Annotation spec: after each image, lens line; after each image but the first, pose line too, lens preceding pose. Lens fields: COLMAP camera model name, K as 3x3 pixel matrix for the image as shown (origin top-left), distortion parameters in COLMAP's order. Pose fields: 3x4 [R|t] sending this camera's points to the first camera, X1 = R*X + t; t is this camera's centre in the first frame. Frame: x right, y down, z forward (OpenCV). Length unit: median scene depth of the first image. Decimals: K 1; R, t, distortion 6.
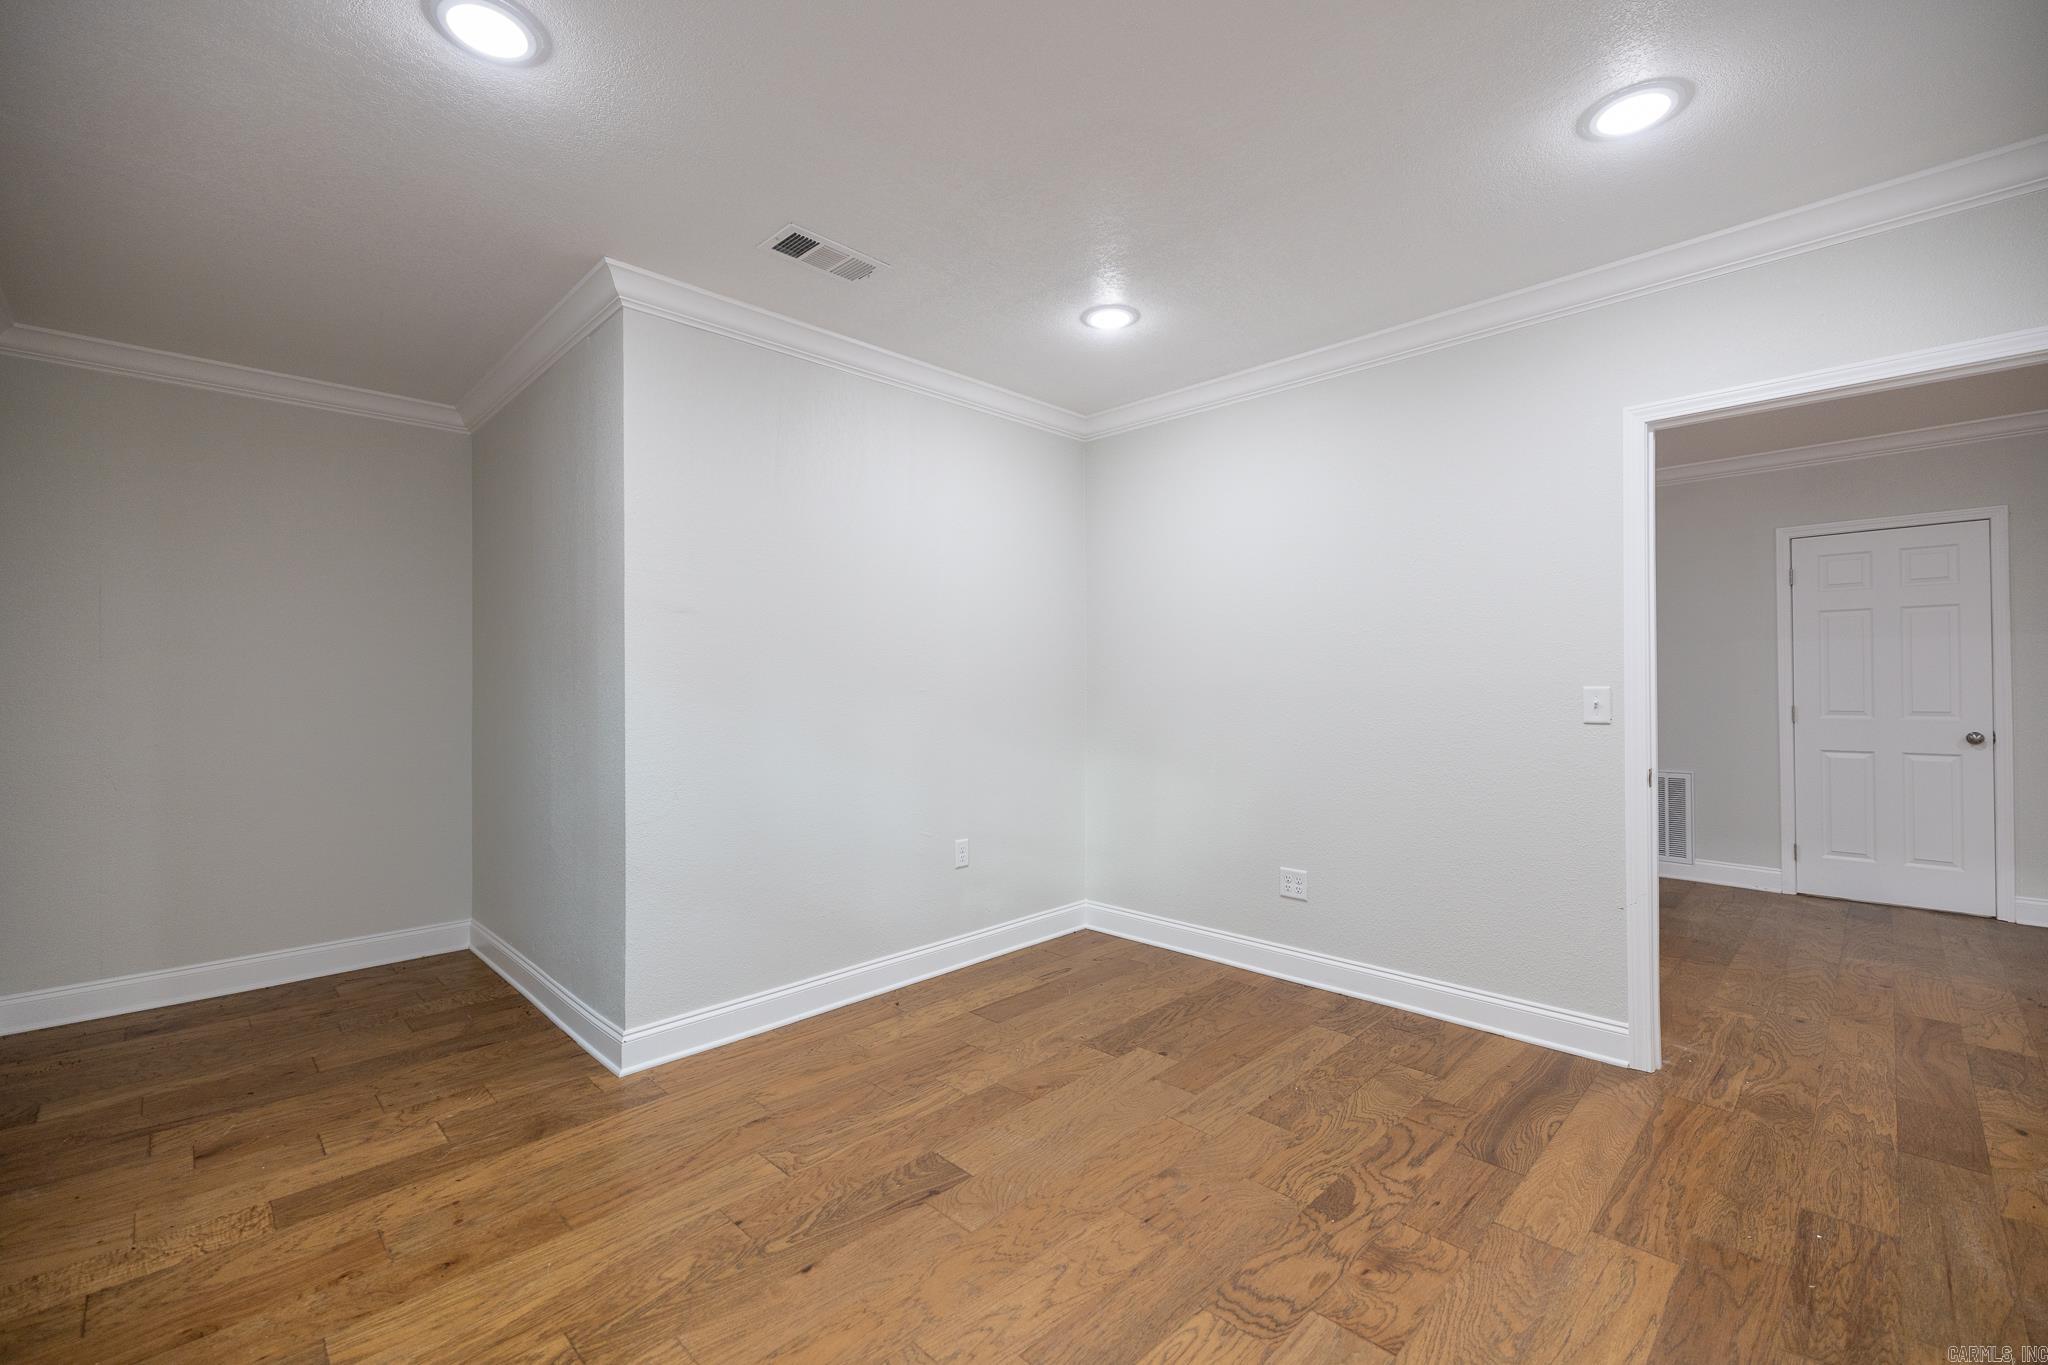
lens RADIAL K [[868.3, 0, 1079.9], [0, 868.3, 682.4], [0, 0, 1]] dist [0.001285, -0.000156]
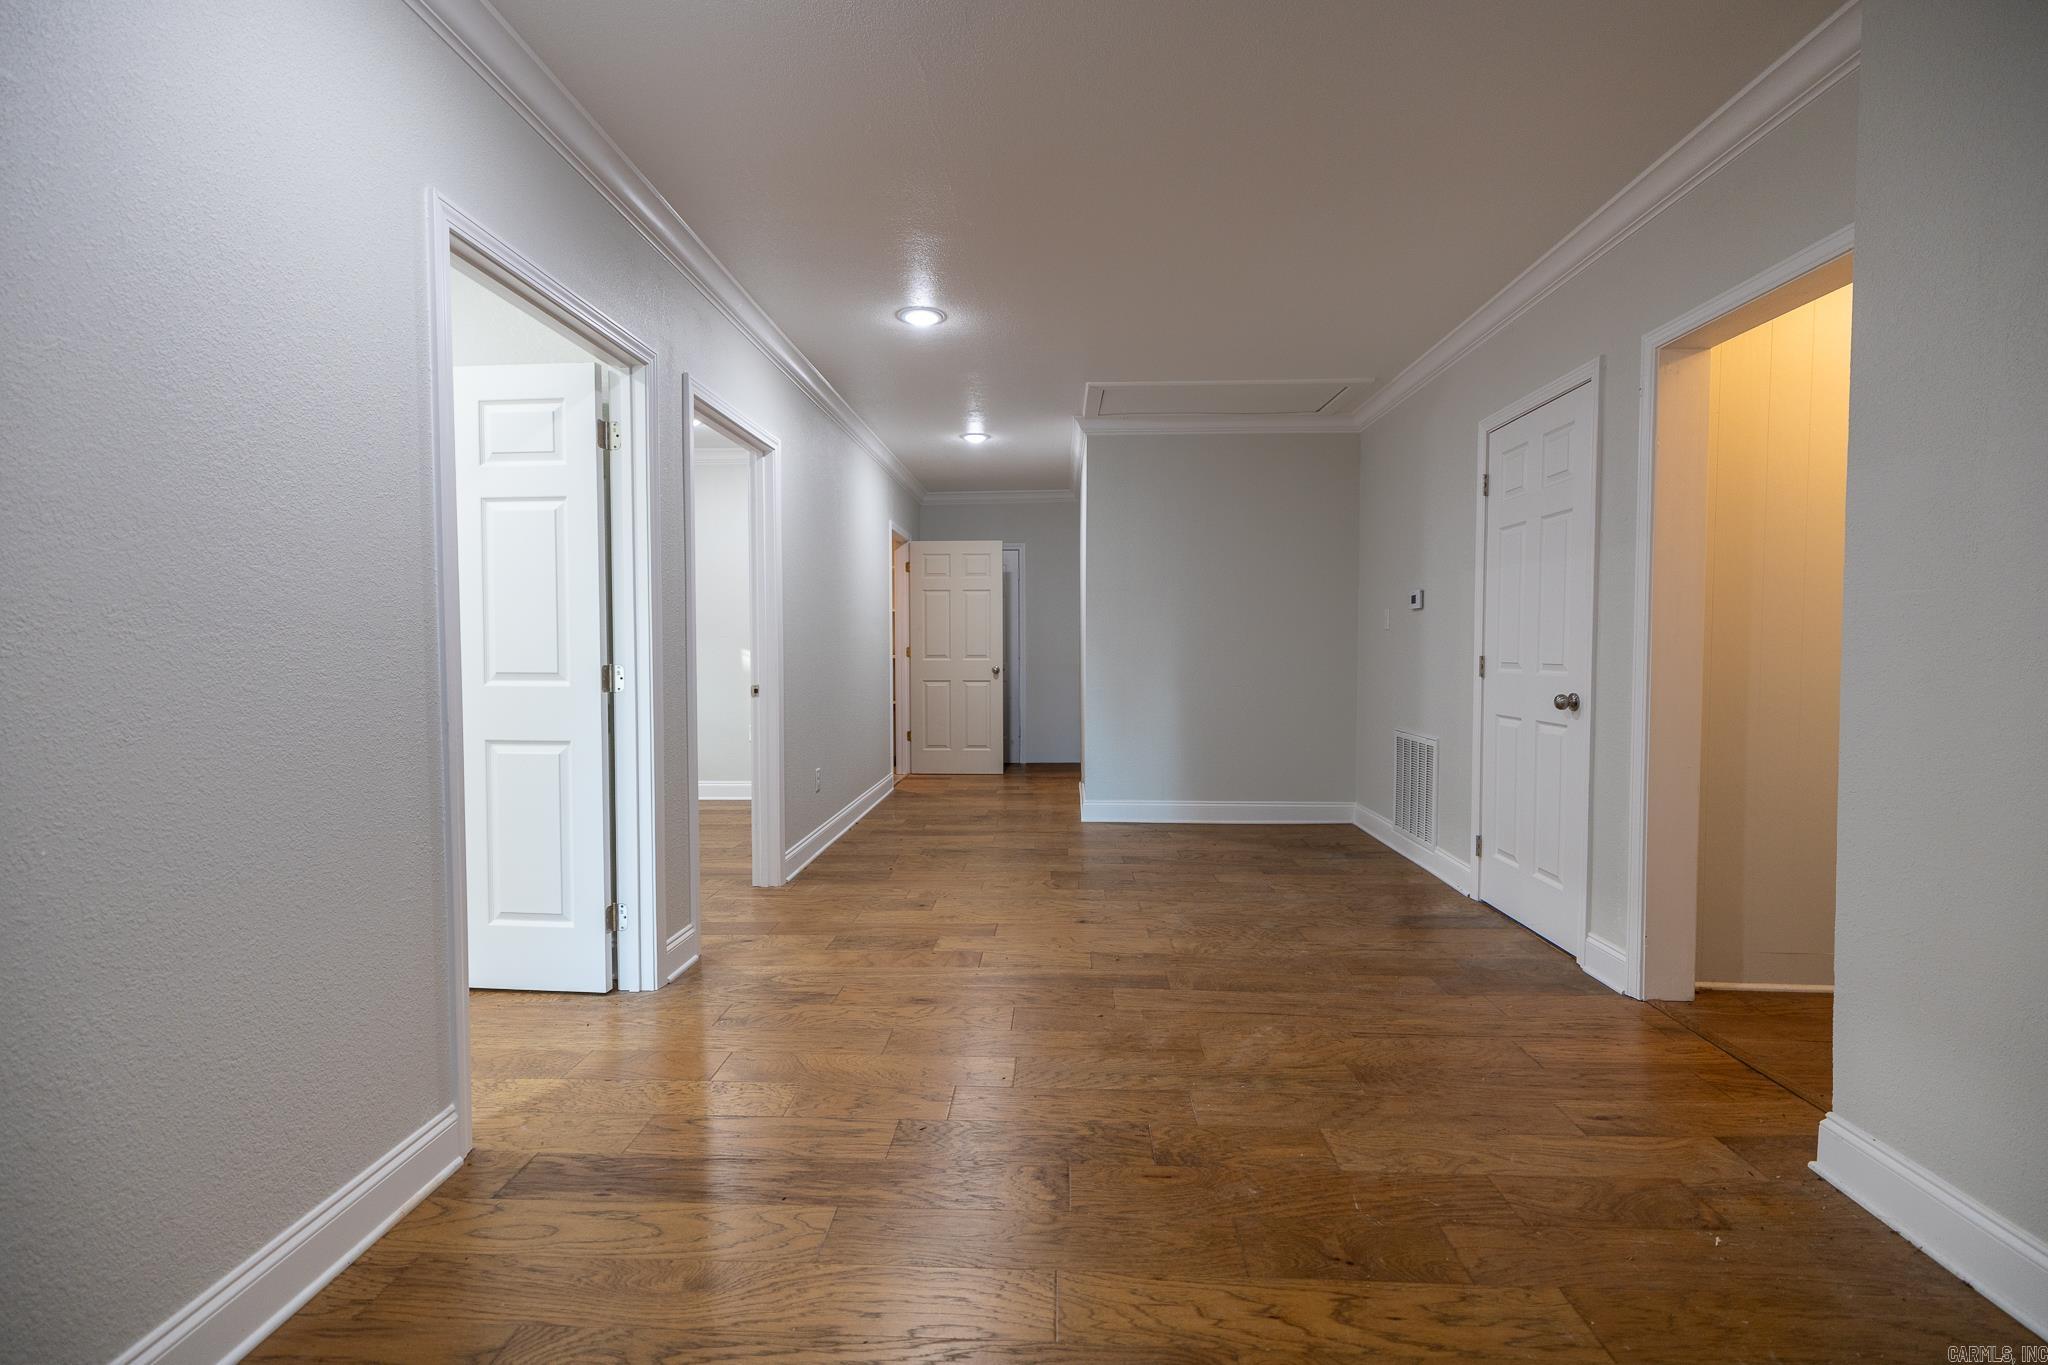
lens RADIAL K [[917.7, 0, 1024.0], [0, 917.7, 682.5], [0, 0, 1]] dist [0.001051, -0.000088]
pose [[0.645159, 0.026917, -0.763574, 2.194998], [0.003714, 0.999257, 0.038363, 0.033345], [0.764039, -0.027586, 0.644580, 0.334168]]
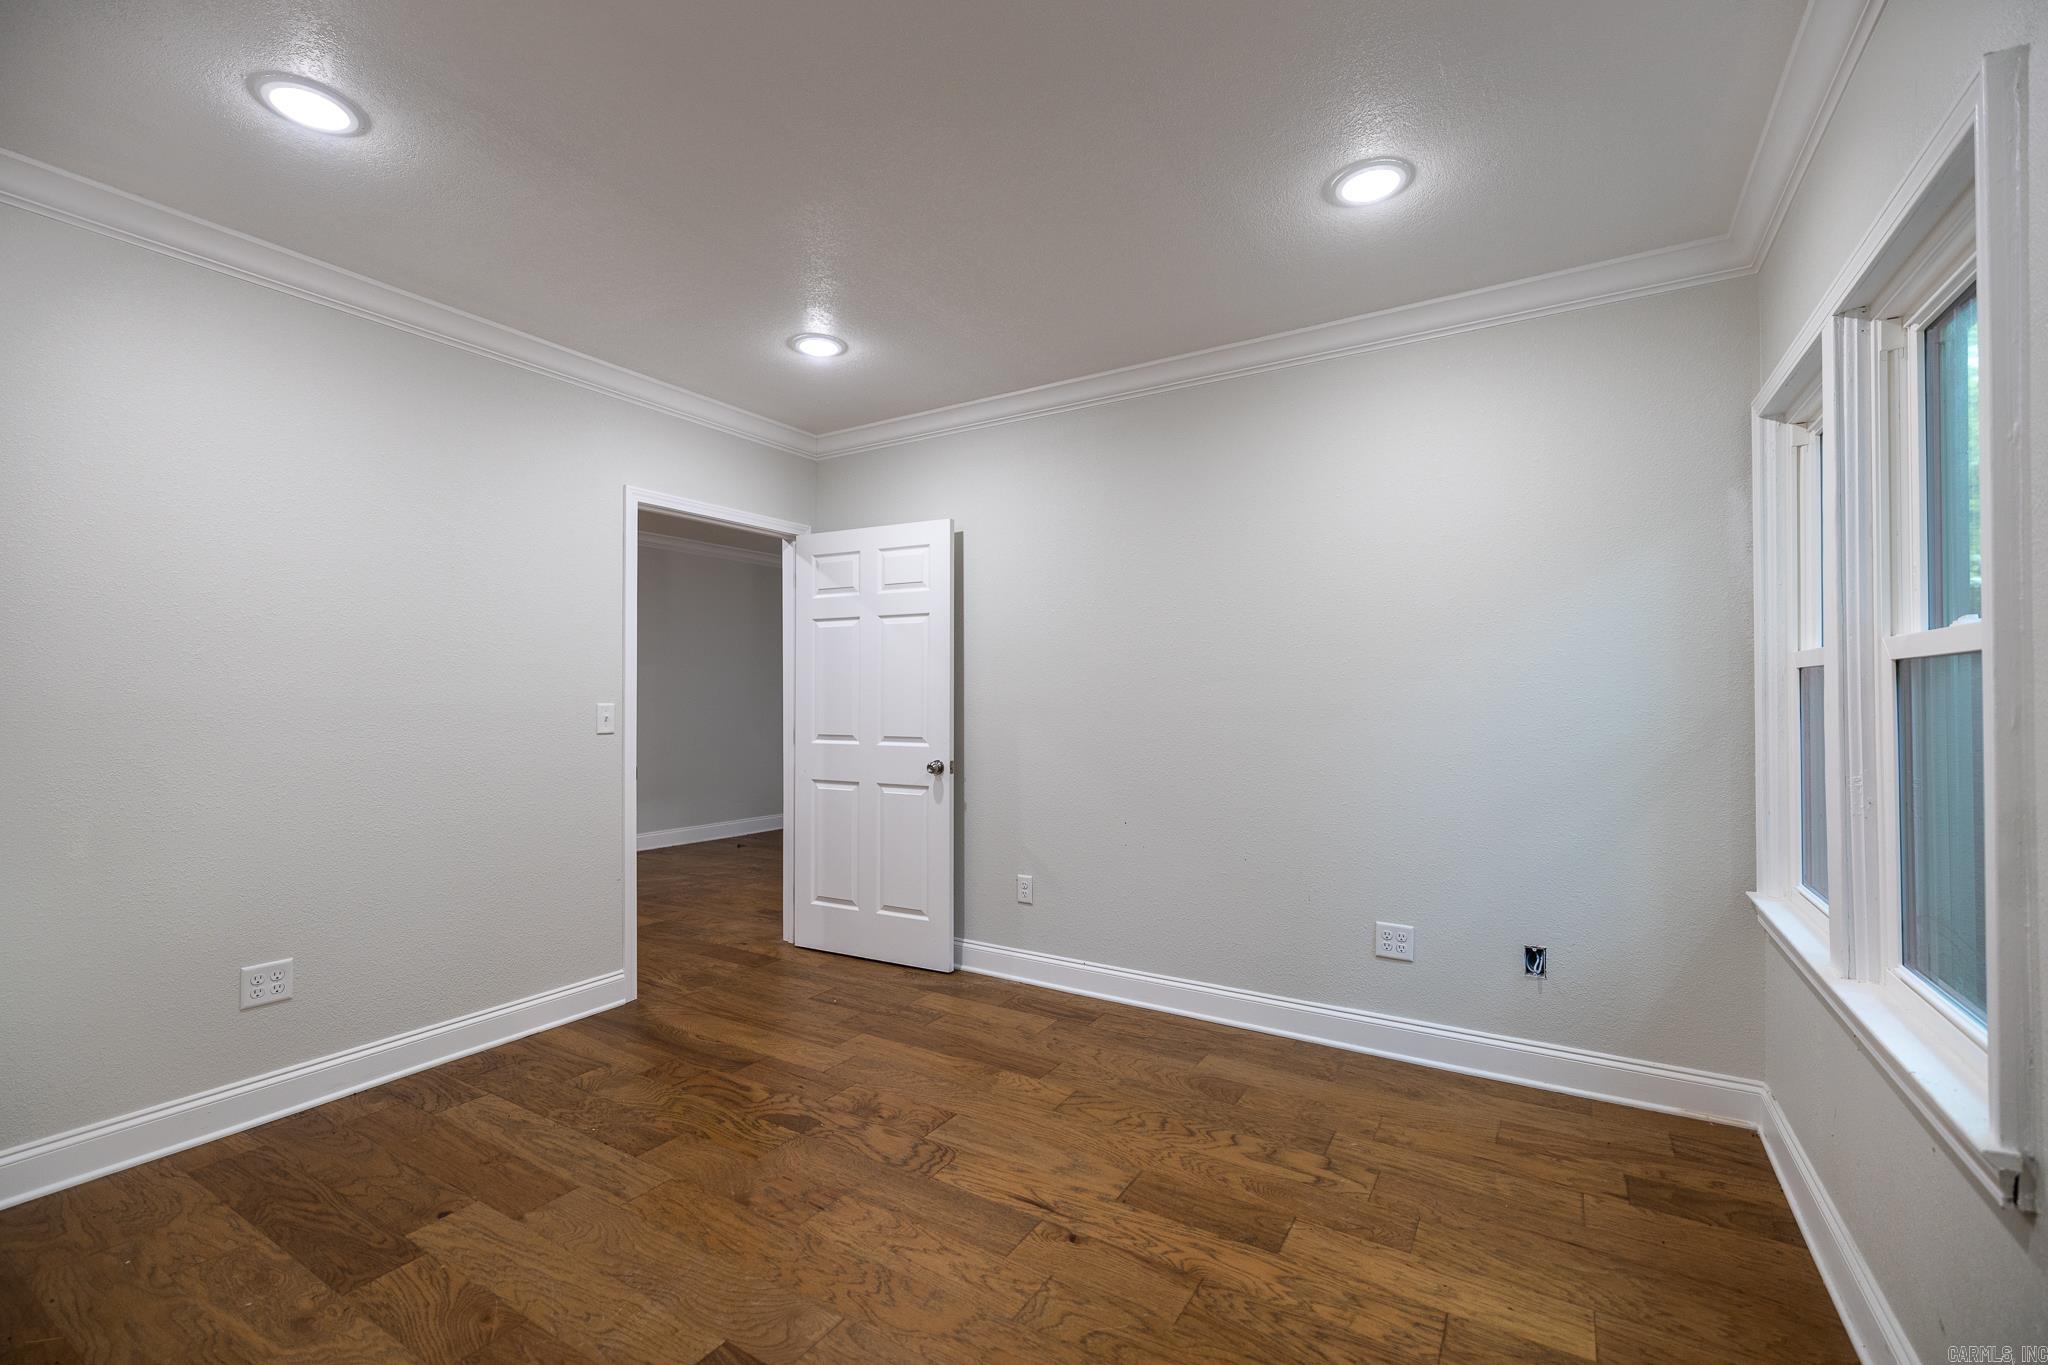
lens RADIAL K [[873.8, 0, 978.2], [0, 873.8, 676.3], [0, 0, 1]] dist [0.002431, 0.000111]
pose [[-0.172442, 0.030272, 0.984554, -0.746308], [-0.000476, 0.999525, -0.030815, 0.004220], [-0.985019, -0.005782, -0.172346, 0.728431]]
